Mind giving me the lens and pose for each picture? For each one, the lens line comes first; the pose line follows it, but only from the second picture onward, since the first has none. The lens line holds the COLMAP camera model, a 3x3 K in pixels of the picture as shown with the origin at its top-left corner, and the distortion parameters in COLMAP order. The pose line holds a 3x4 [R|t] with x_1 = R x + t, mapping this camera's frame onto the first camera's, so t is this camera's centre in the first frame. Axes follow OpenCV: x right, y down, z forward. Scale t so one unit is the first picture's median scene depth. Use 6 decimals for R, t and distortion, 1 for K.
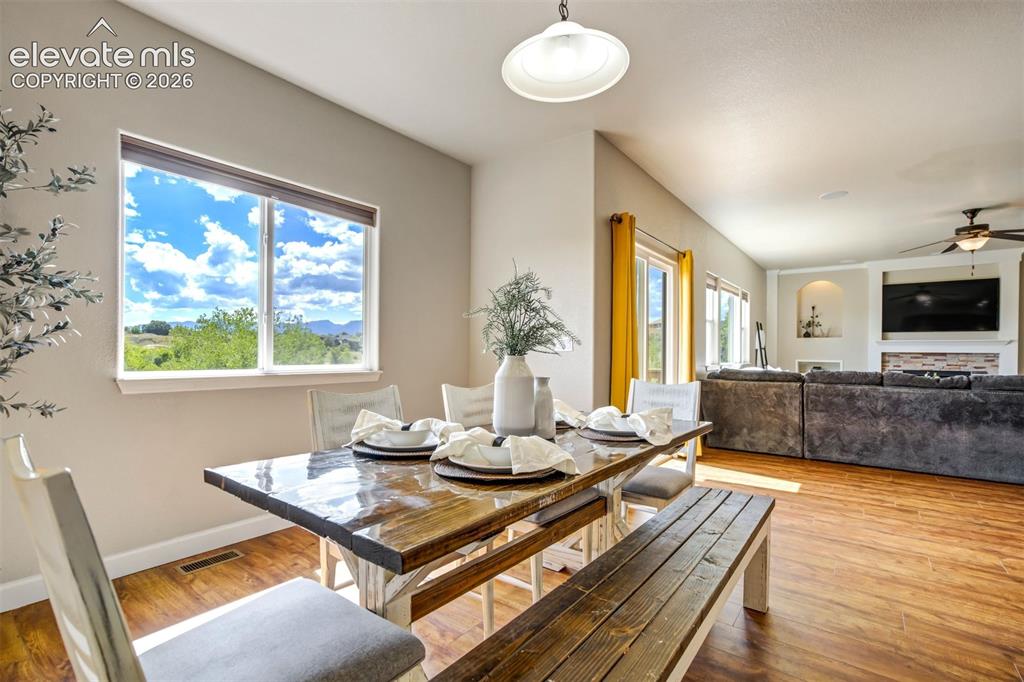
lens RADIAL K [[478.4, 0, 513.4], [0, 478.4, 351.1], [0, 0, 1]] dist [-0.002375, 0.000155]
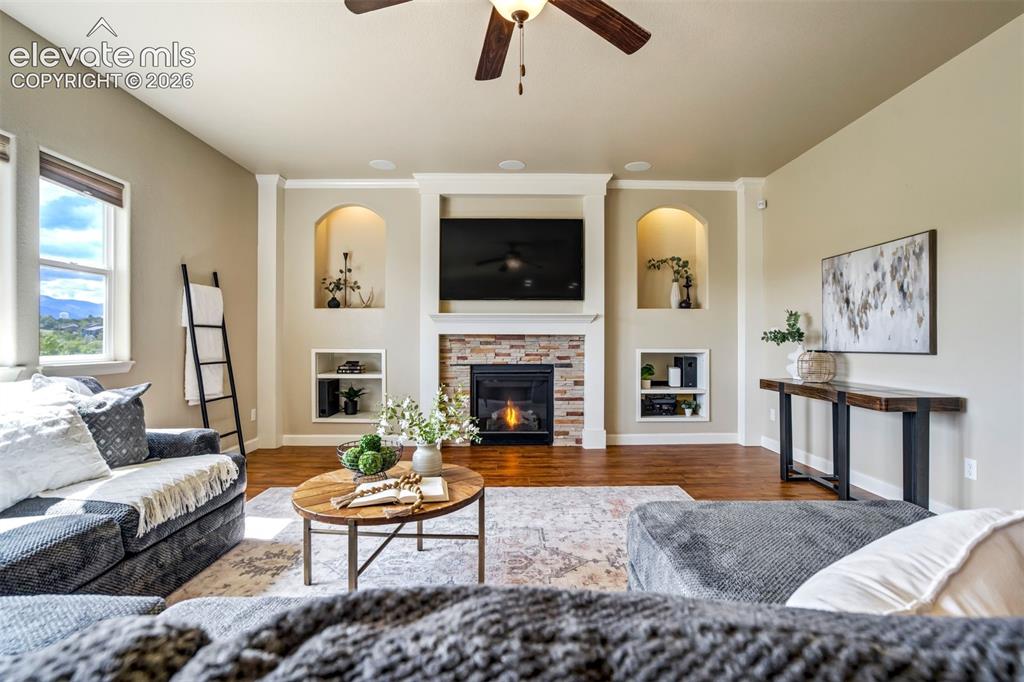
lens RADIAL K [[476.8, 0, 514.7], [0, 476.8, 337.0], [0, 0, 1]] dist [-0.047797, 0.040810]
pose [[0.800142, -0.002860, 0.599804, 0.760572], [0.004499, 0.999989, -0.001233, 0.010267], [-0.599794, 0.003686, 0.800146, 0.741513]]
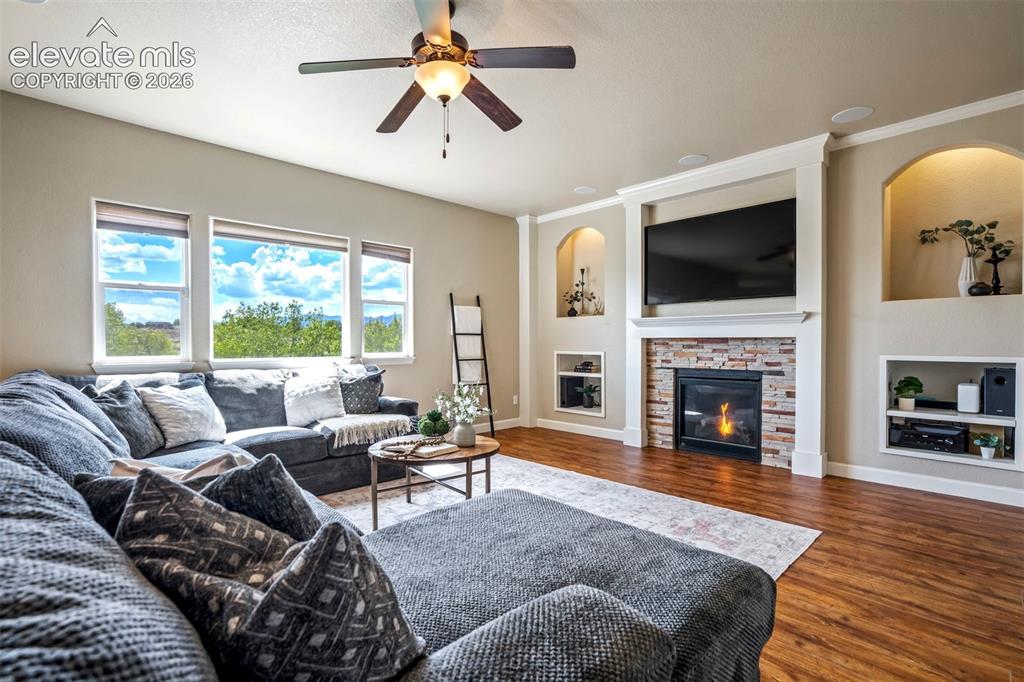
lens RADIAL K [[481.1, 0, 532.9], [0, 481.1, 345.2], [0, 0, 1]] dist [-0.000801, 0.000528]
pose [[0.988679, -0.007832, -0.149841, 1.102292], [0.008557, 0.999955, 0.004195, 0.011783], [0.149801, -0.005430, 0.988701, 0.576491]]
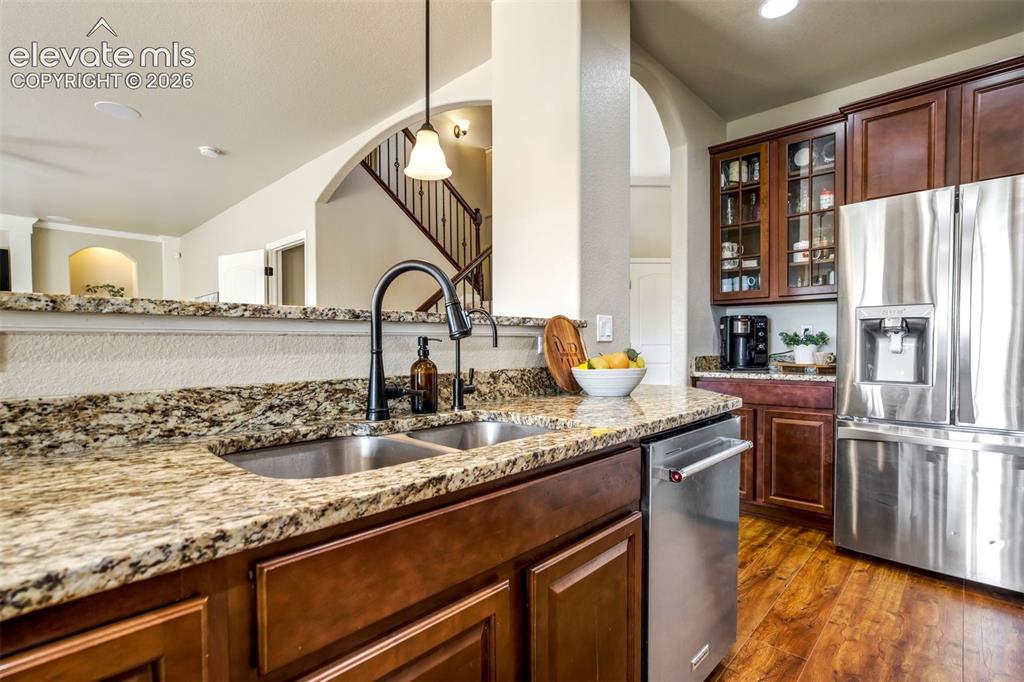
lens RADIAL K [[478.4, 0, 513.4], [0, 478.4, 351.1], [0, 0, 1]] dist [-0.002375, 0.000155]
pose [[0.132250, -0.023456, 0.990939, 0.438753], [0.003476, 0.999725, 0.023200, 0.006515], [-0.991210, 0.000376, 0.132295, 0.049945]]
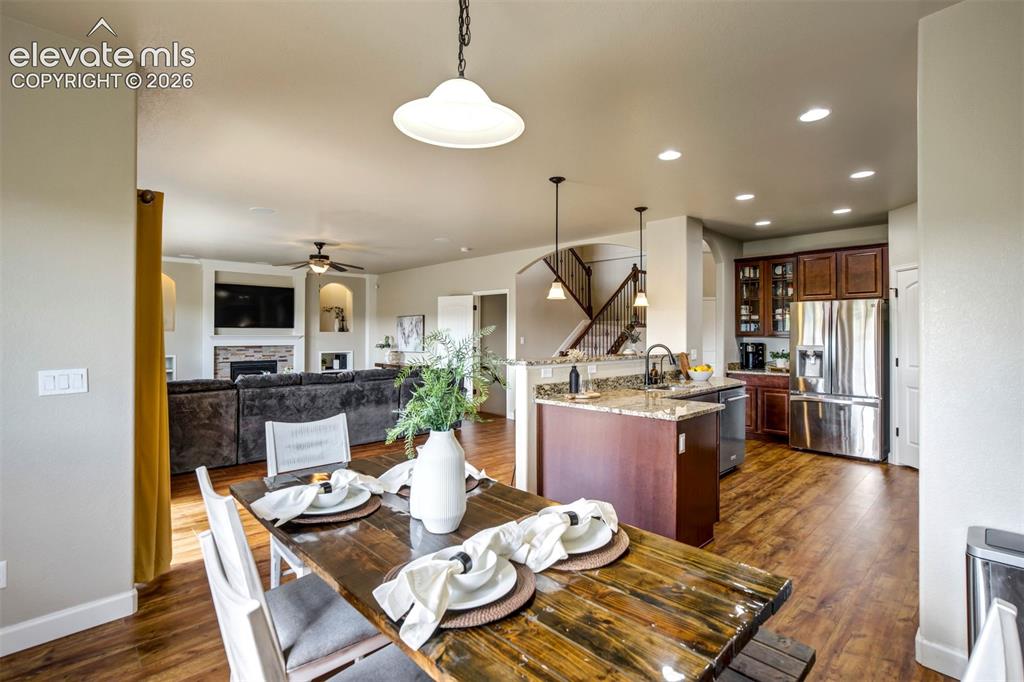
lens RADIAL K [[485.2, 0, 514.6], [0, 485.2, 326.7], [0, 0, 1]] dist [-0.002214, -0.000196]
pose [[0.167079, 0.006560, 0.985922, -0.279299], [-0.004477, 0.999973, -0.005895, -0.057489], [-0.985933, -0.003429, 0.167104, 0.241190]]
